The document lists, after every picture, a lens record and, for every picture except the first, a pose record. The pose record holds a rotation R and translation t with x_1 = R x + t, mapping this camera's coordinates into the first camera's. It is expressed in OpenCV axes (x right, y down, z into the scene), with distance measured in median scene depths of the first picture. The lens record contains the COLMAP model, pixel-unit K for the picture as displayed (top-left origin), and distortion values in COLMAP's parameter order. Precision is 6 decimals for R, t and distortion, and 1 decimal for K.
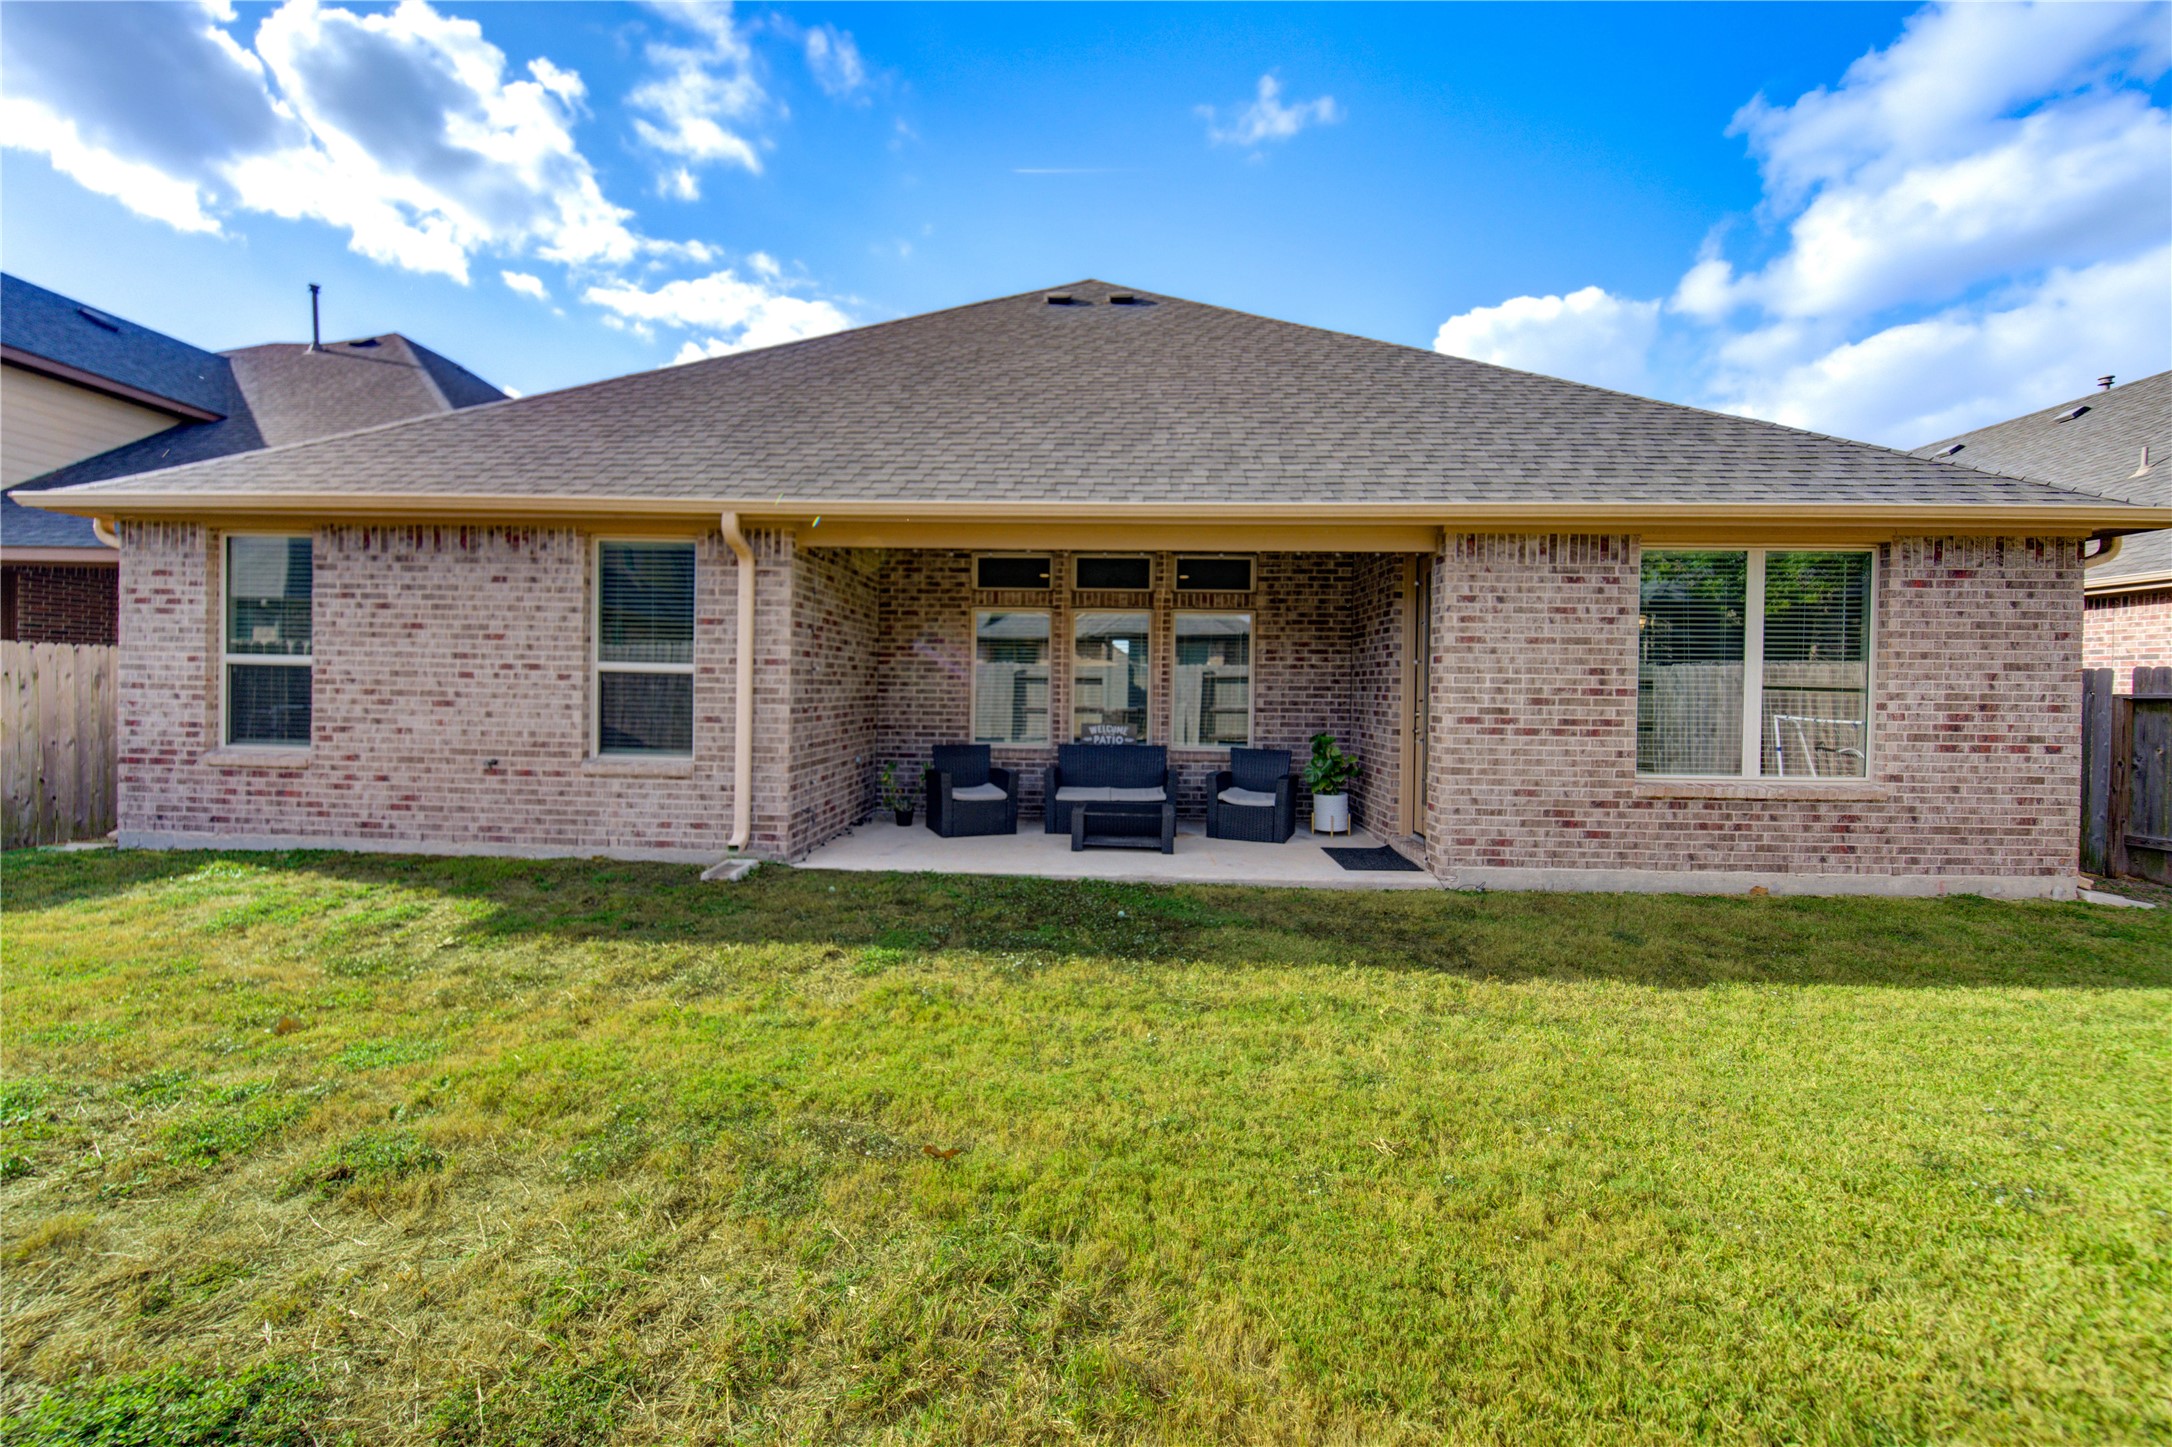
lens RADIAL K [[890.3, 0, 1085.5], [0, 890.3, 716.8], [0, 0, 1]] dist [-0.006872, 0.001451]
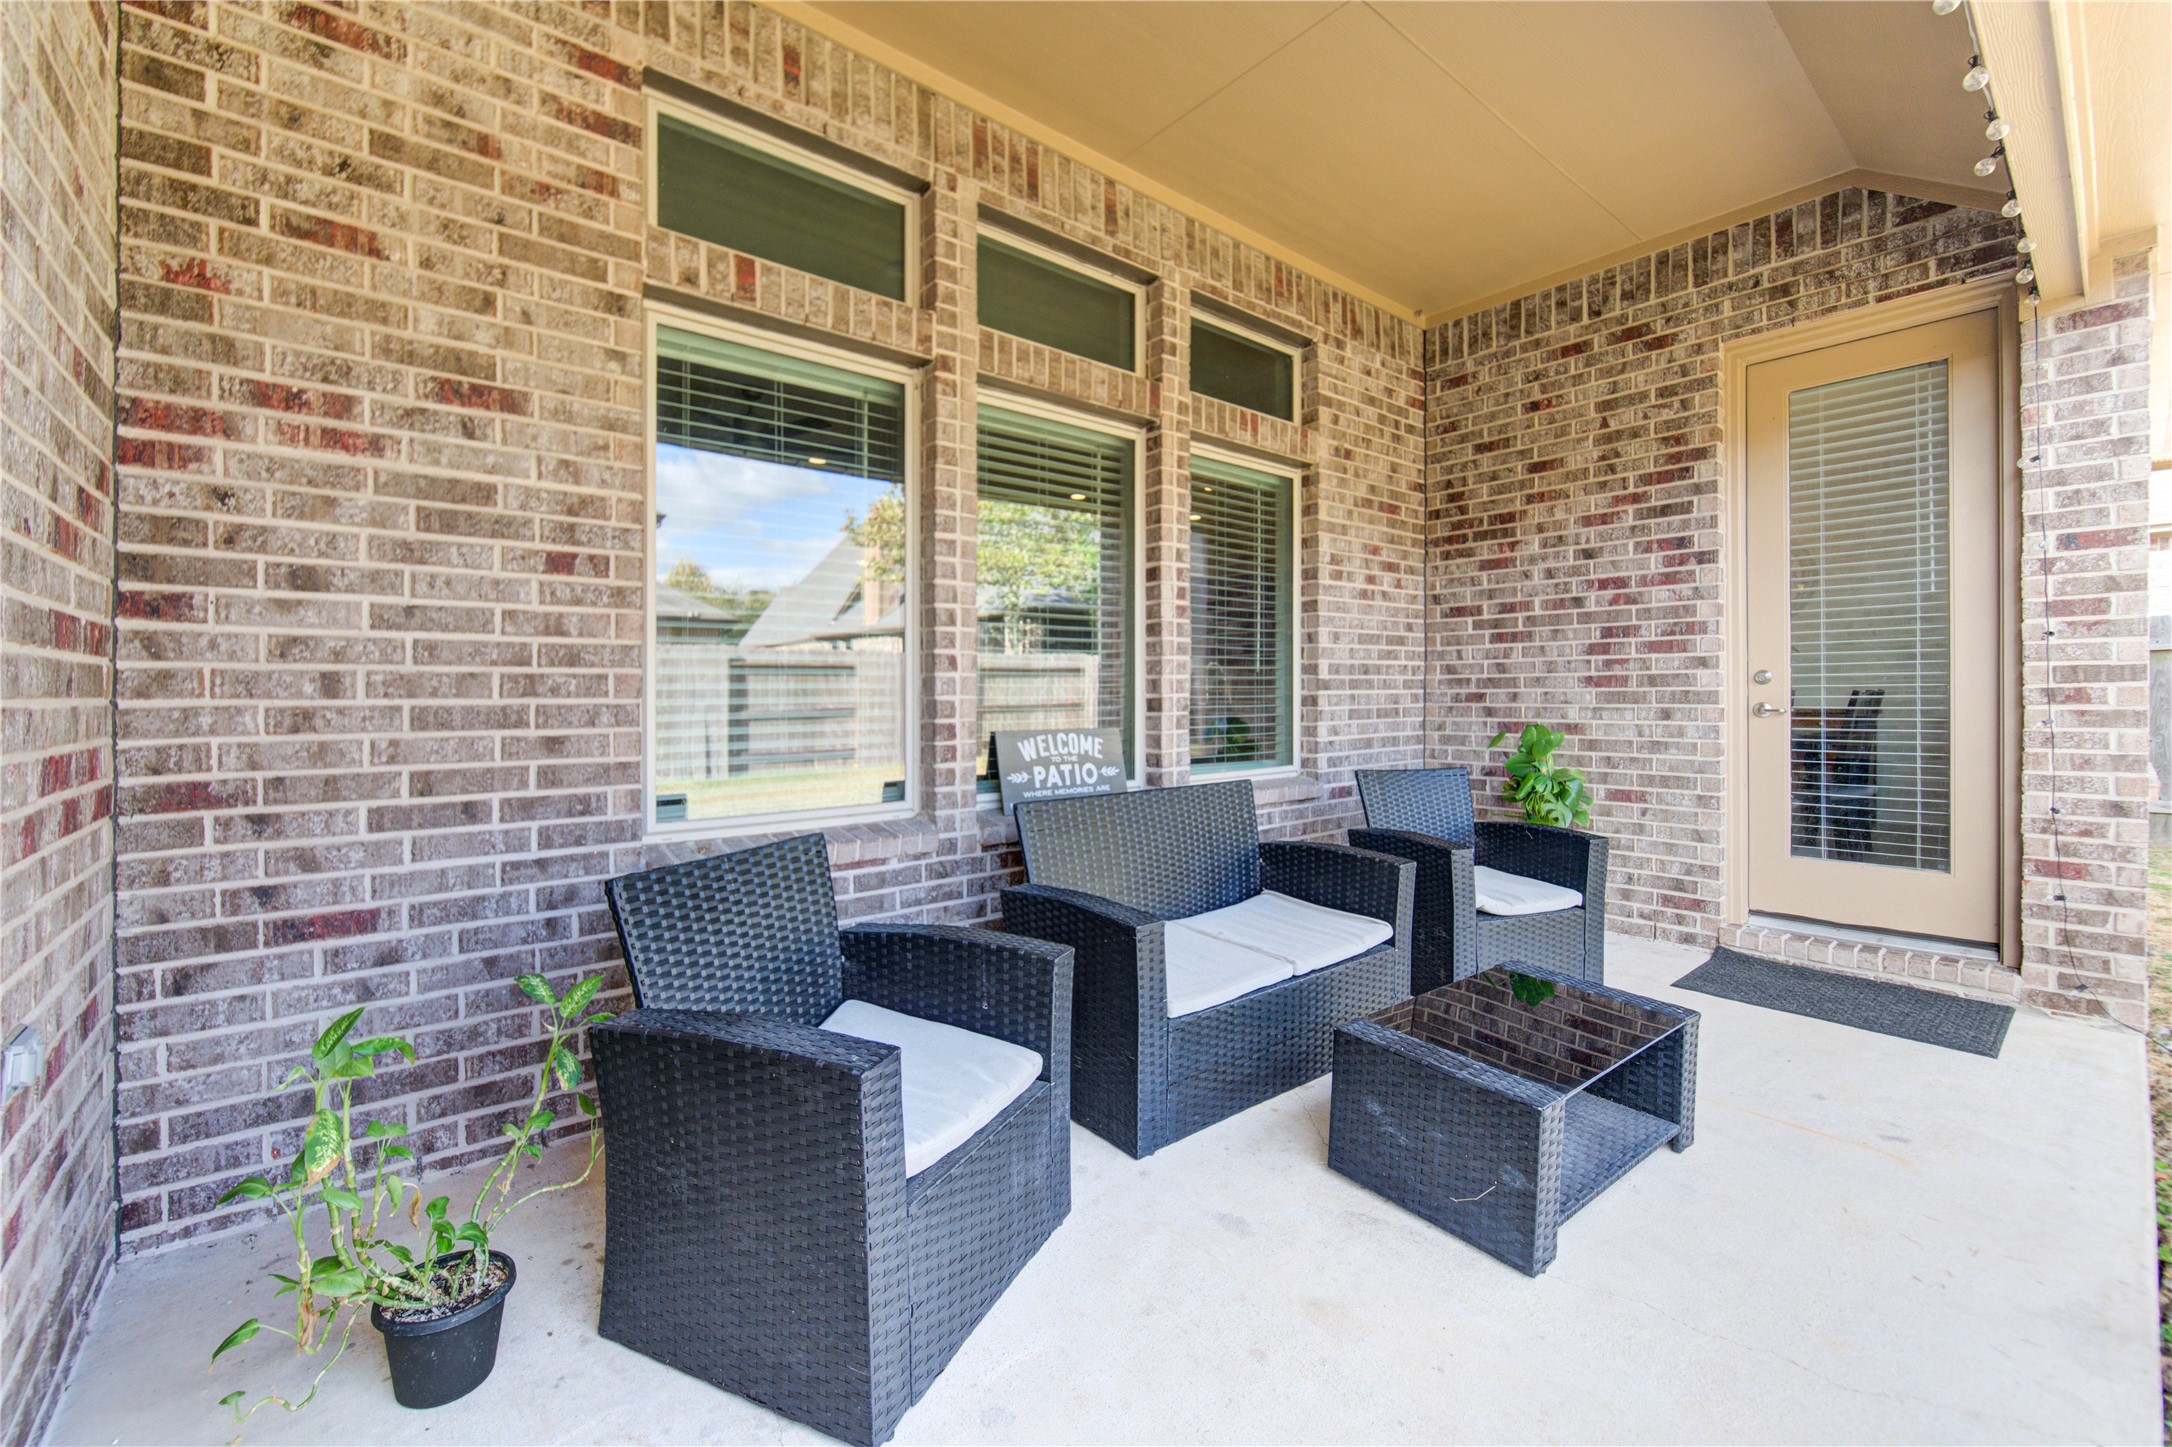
lens RADIAL K [[890.3, 0, 1067.0], [0, 890.3, 689.7], [0, 0, 1]] dist [-0.006872, 0.001451]
pose [[0.759495, -0.015910, 0.650319, -0.203872], [0.022857, 0.999736, -0.002236, -0.007108], [-0.650112, 0.016562, 0.759658, 0.737963]]
